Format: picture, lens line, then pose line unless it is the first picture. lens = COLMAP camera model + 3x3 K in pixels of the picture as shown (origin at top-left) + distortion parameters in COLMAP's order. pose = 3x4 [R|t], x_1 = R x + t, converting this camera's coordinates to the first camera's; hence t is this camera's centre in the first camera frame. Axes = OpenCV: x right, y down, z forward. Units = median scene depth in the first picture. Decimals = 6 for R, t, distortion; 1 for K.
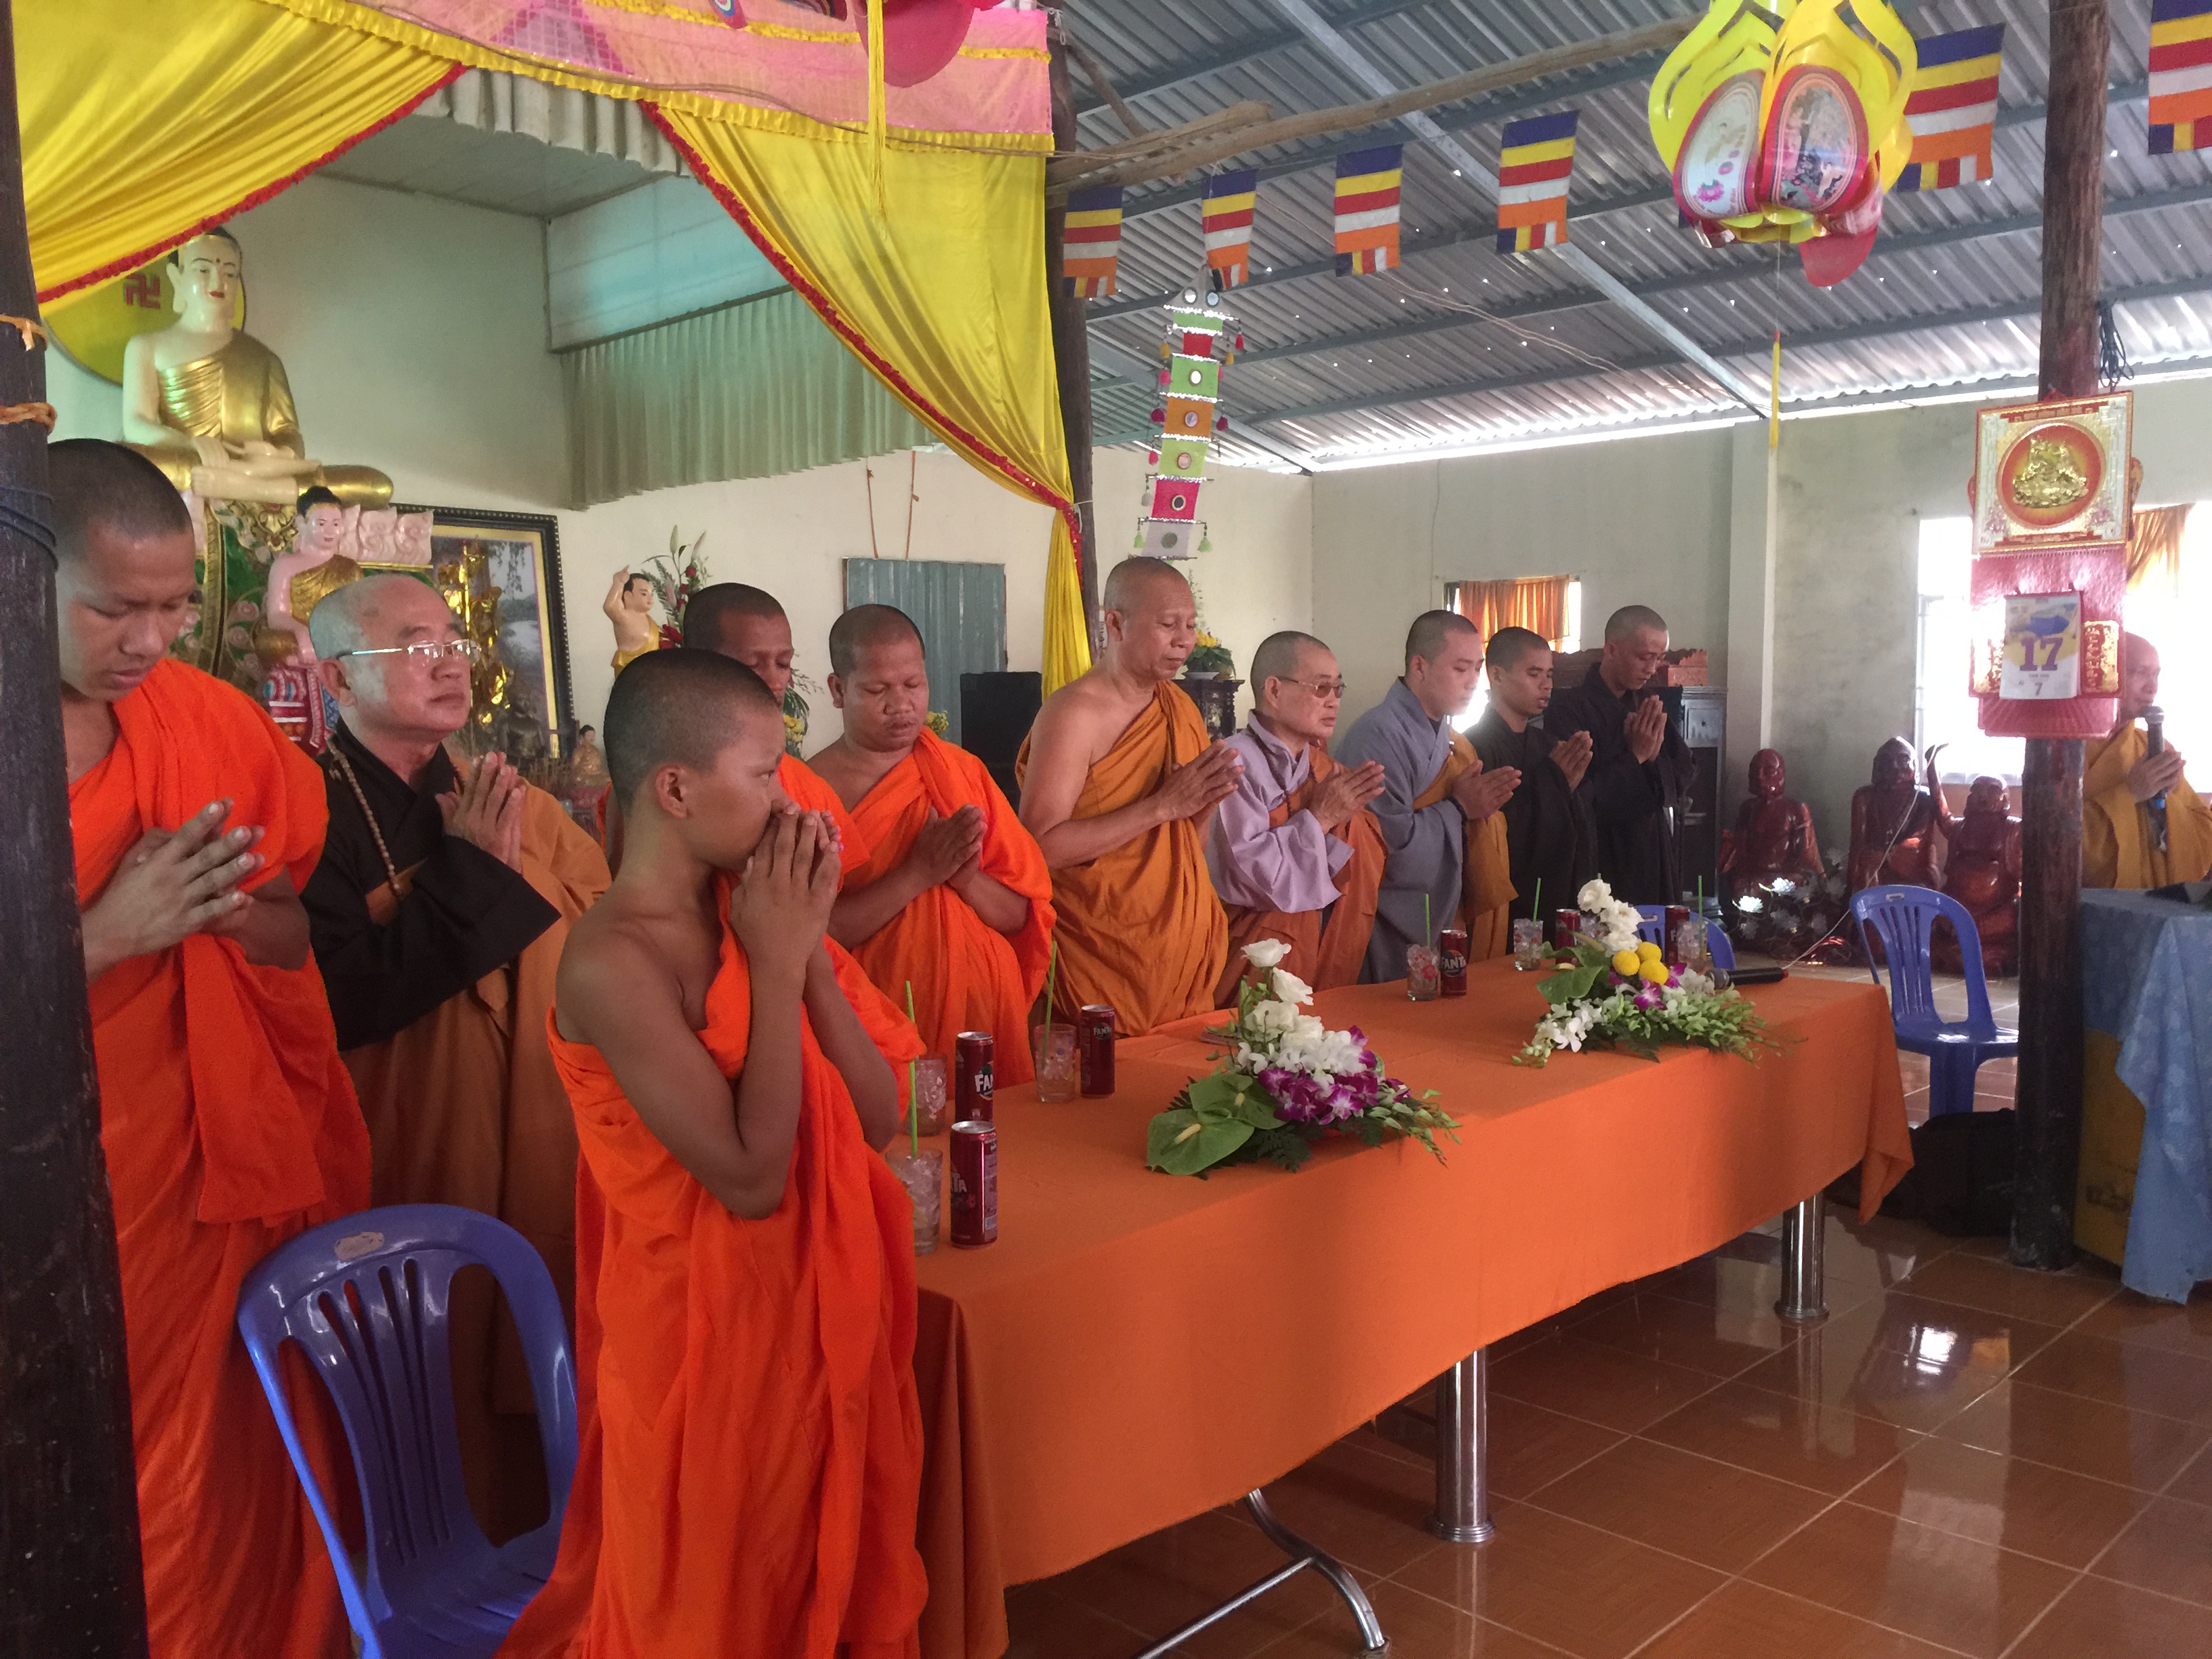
lens RADIAL K [[1885.2, 0, 1113.4], [0, 1885.2, 819.9], [0, 0, 1]] dist [0.078602, -0.112899]
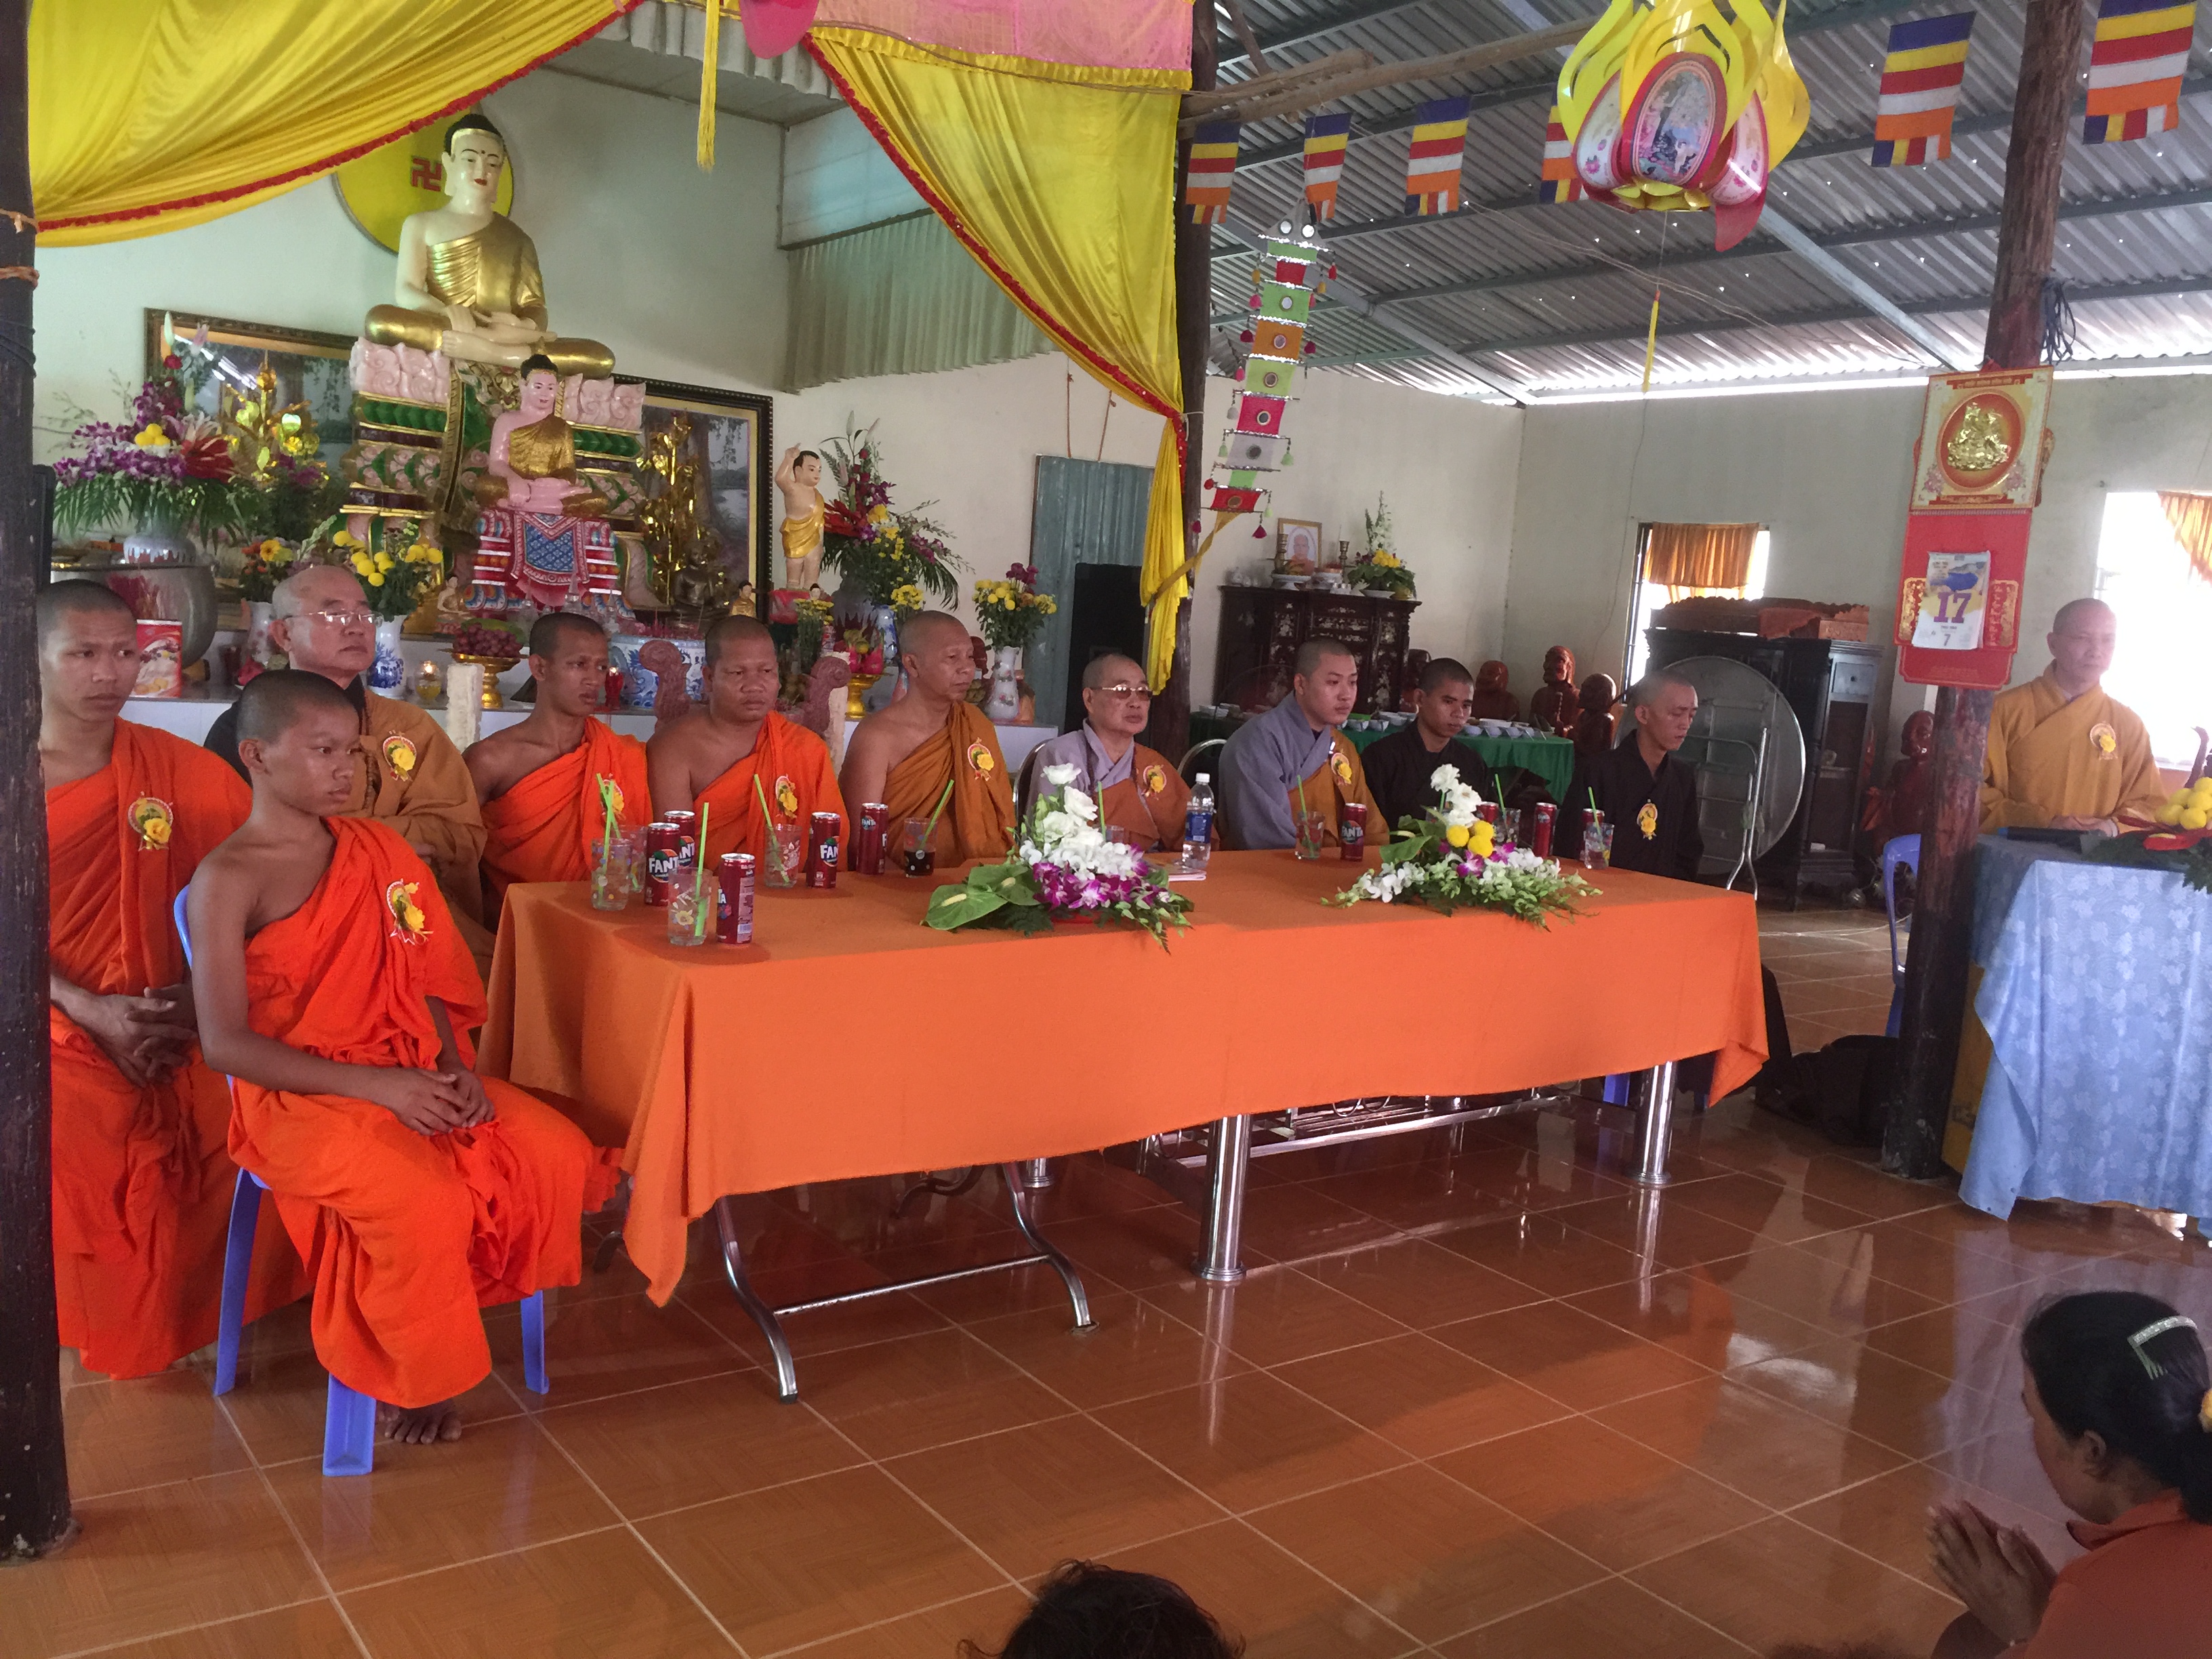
lens RADIAL K [[1885.2, 0, 1114.2], [0, 1885.2, 814.6], [0, 0, 1]] dist [0.078602, -0.112899]
pose [[0.982464, 0.100970, -0.156748, 0.145604], [-0.094687, 0.994394, 0.047066, 0.016809], [0.160622, -0.031398, 0.986517, -0.100219]]
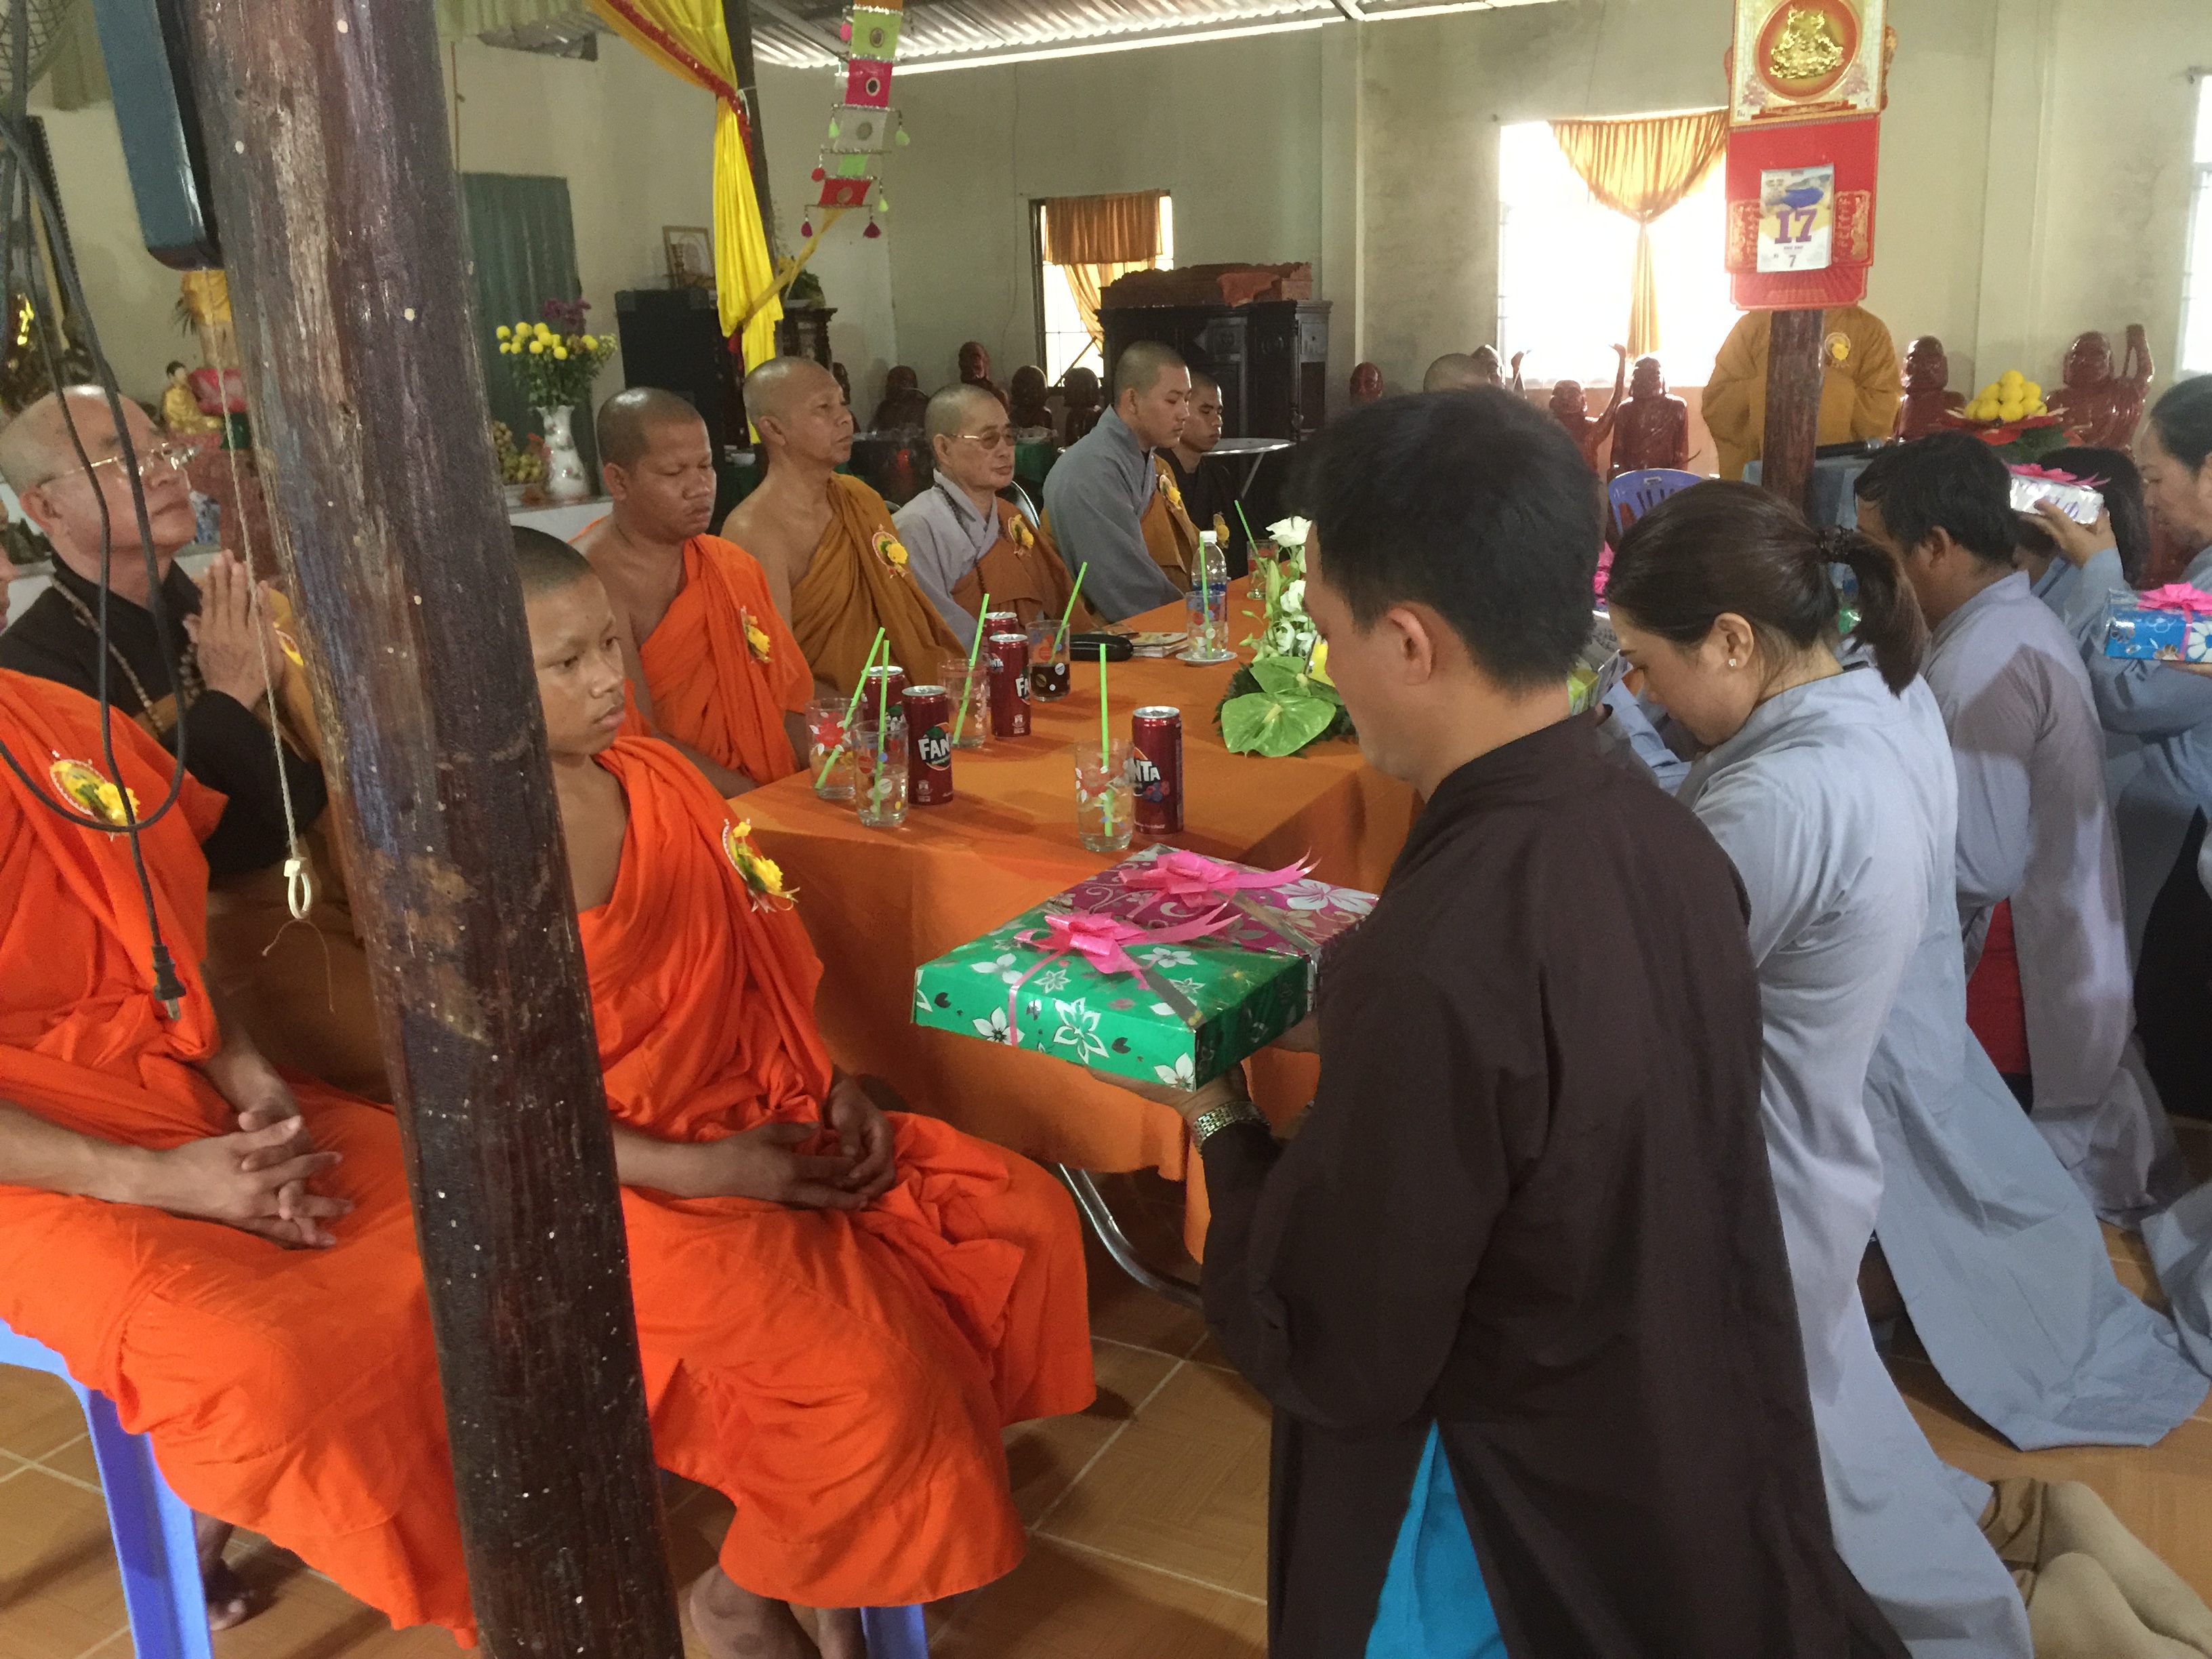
lens RADIAL K [[1885.2, 0, 1116.4], [0, 1885.2, 816.3], [0, 0, 1]] dist [0.078602, -0.112899]
pose [[0.960565, -0.096324, 0.260837, -0.127123], [0.048679, 0.981847, 0.183319, 0.015150], [-0.273760, -0.163393, 0.947818, 0.040470]]
